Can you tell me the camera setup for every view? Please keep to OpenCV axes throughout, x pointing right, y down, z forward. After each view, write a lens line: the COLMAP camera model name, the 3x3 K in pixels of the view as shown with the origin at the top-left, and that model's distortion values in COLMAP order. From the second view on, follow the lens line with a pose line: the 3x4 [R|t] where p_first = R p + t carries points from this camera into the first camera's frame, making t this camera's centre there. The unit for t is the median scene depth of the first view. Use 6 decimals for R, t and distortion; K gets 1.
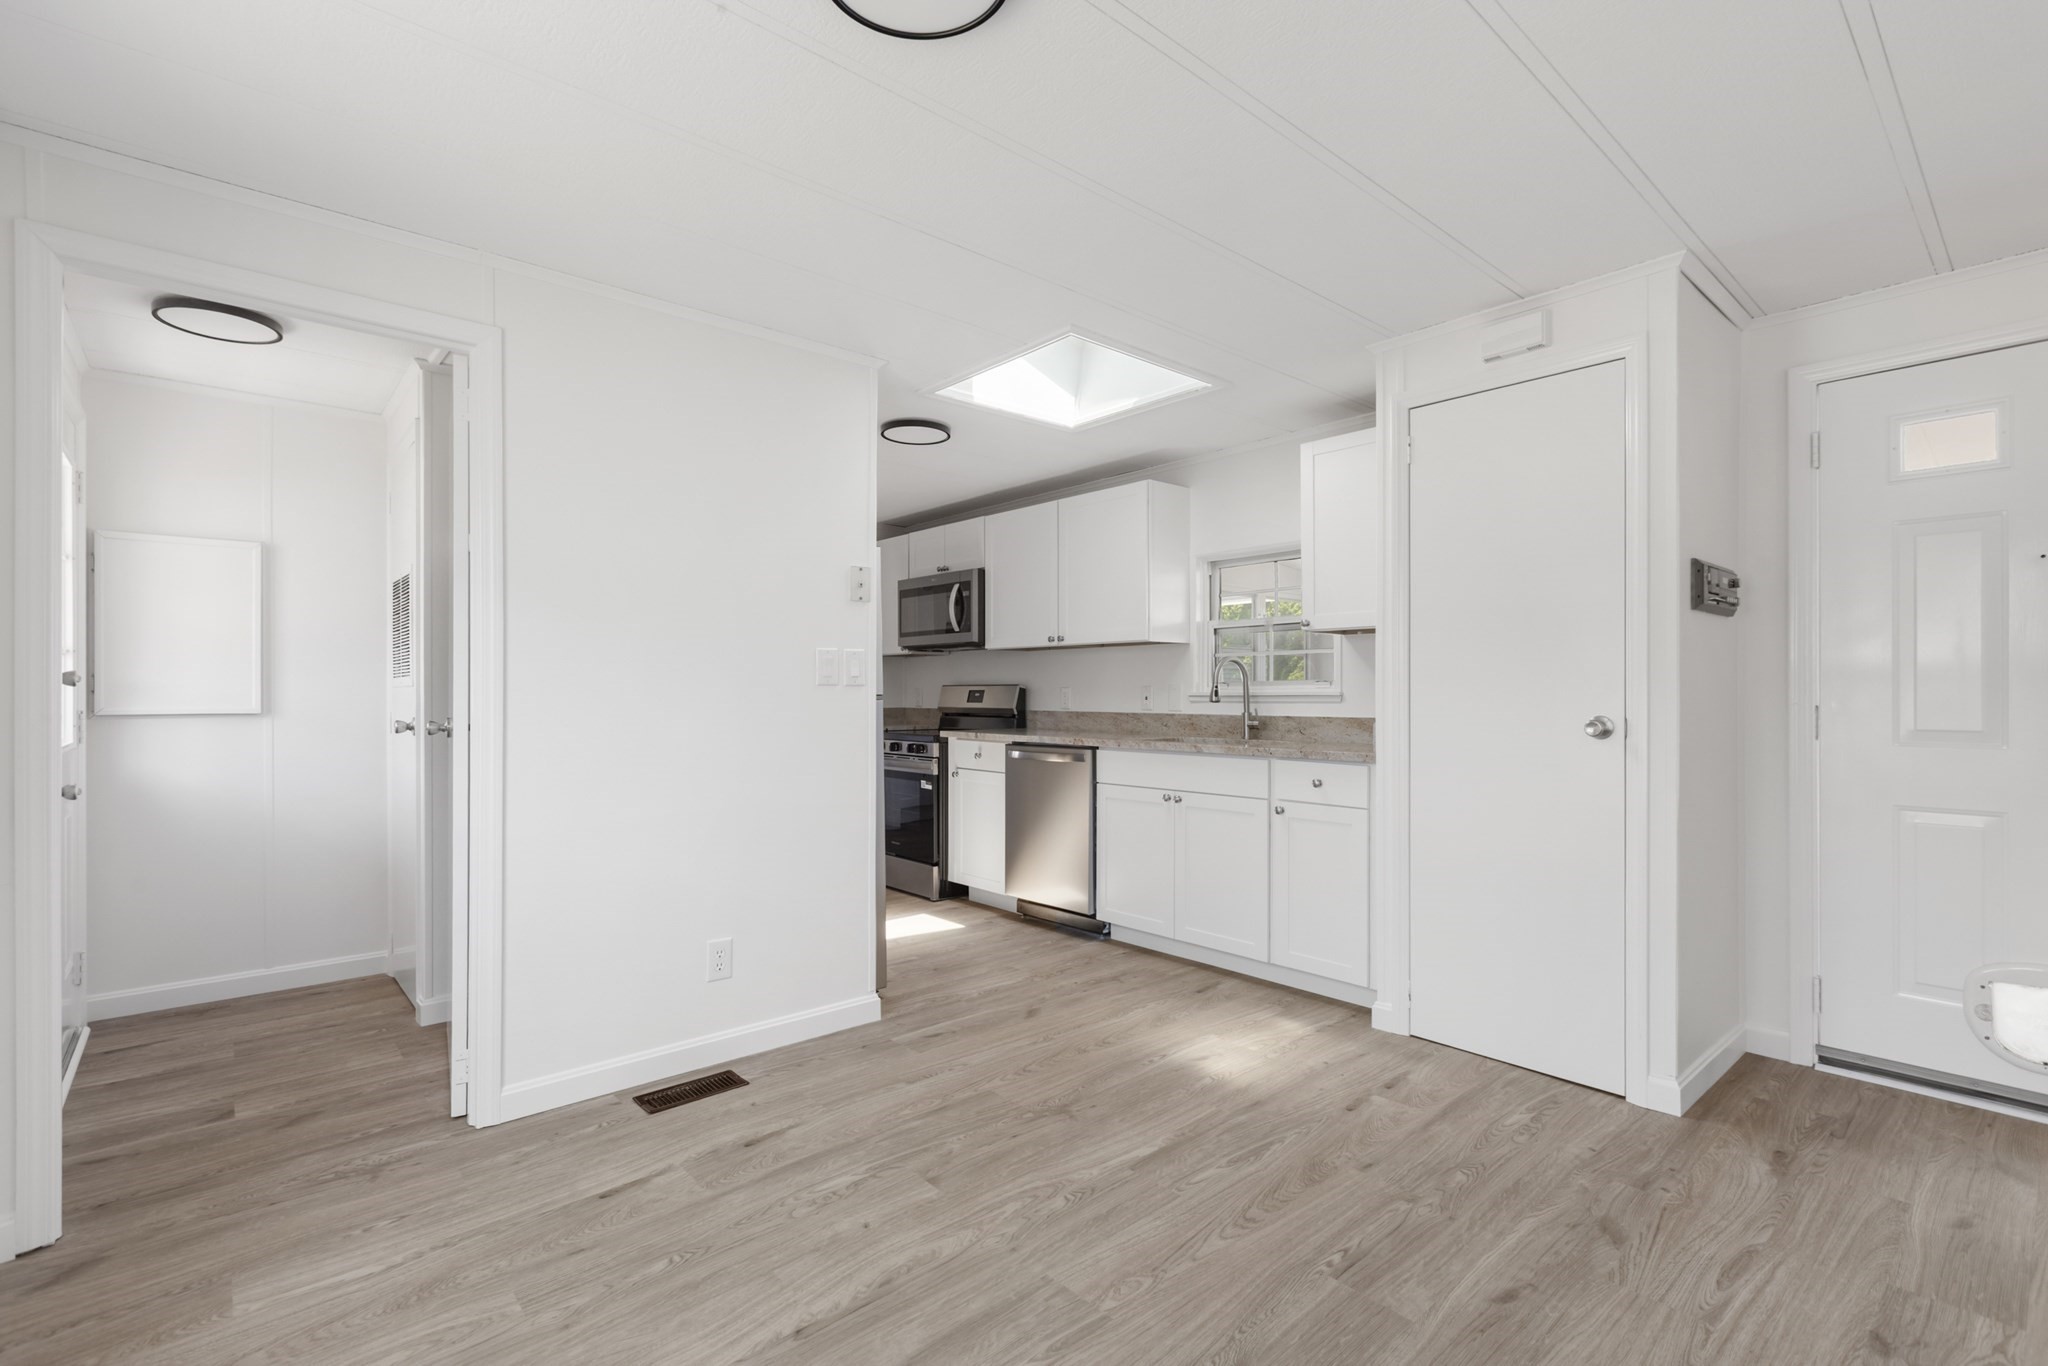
lens RADIAL K [[922.8, 0, 1016.8], [0, 922.8, 693.2], [0, 0, 1]] dist [0.000334, -0.000278]
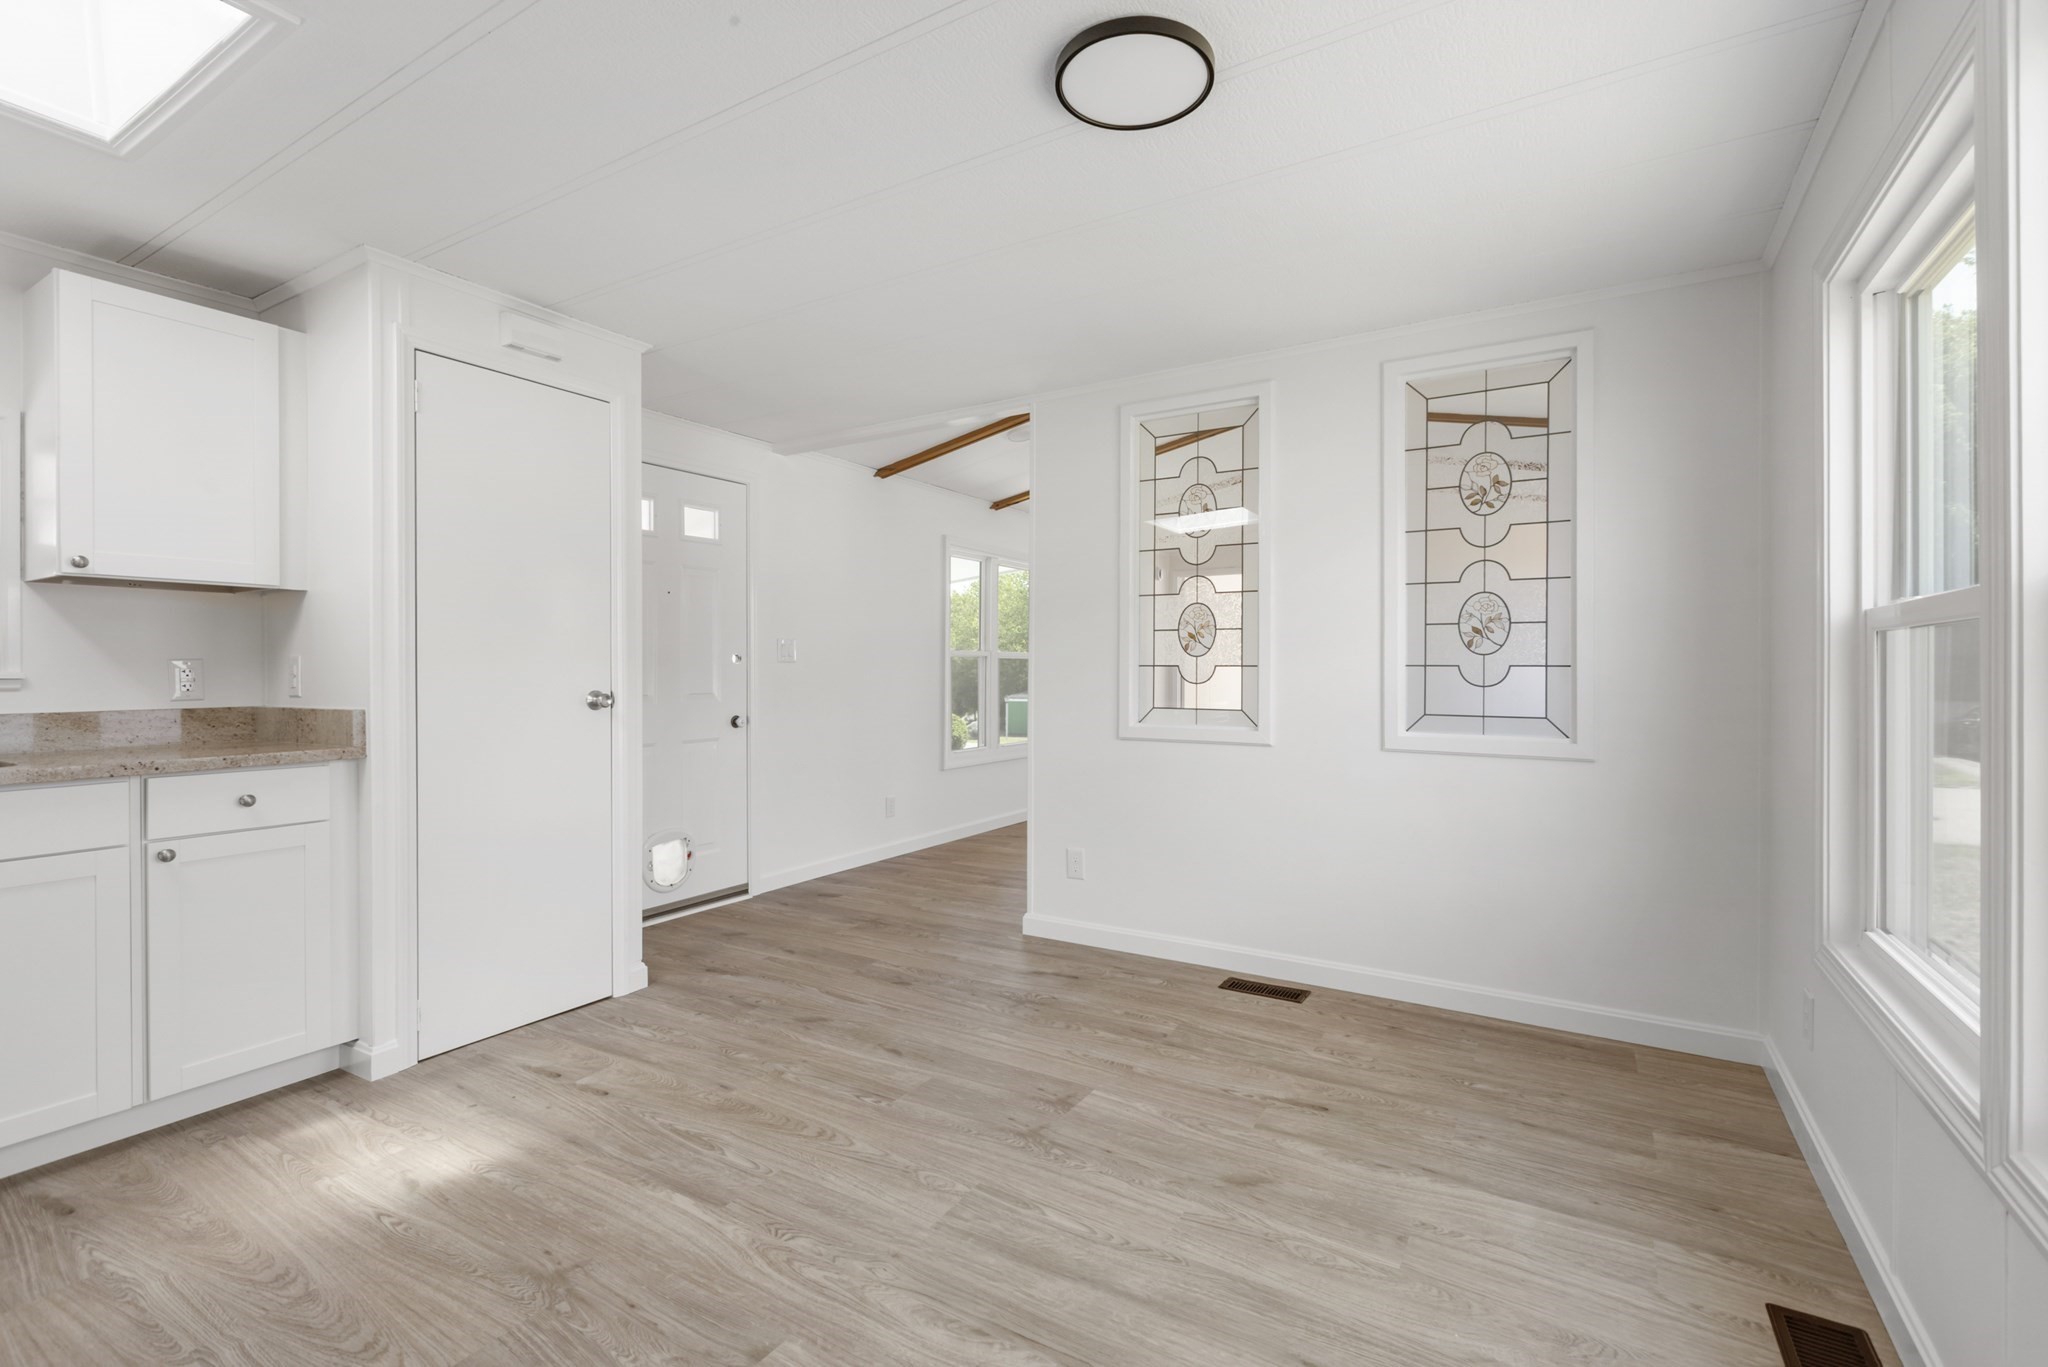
lens RADIAL K [[922.8, 0, 1015.5], [0, 922.8, 671.0], [0, 0, 1]] dist [0.000334, -0.000278]
pose [[-0.306544, 0.000250, 0.951856, -0.725236], [0.005858, 0.999982, 0.001624, 0.000214], [-0.951838, 0.006074, -0.306540, 0.896959]]
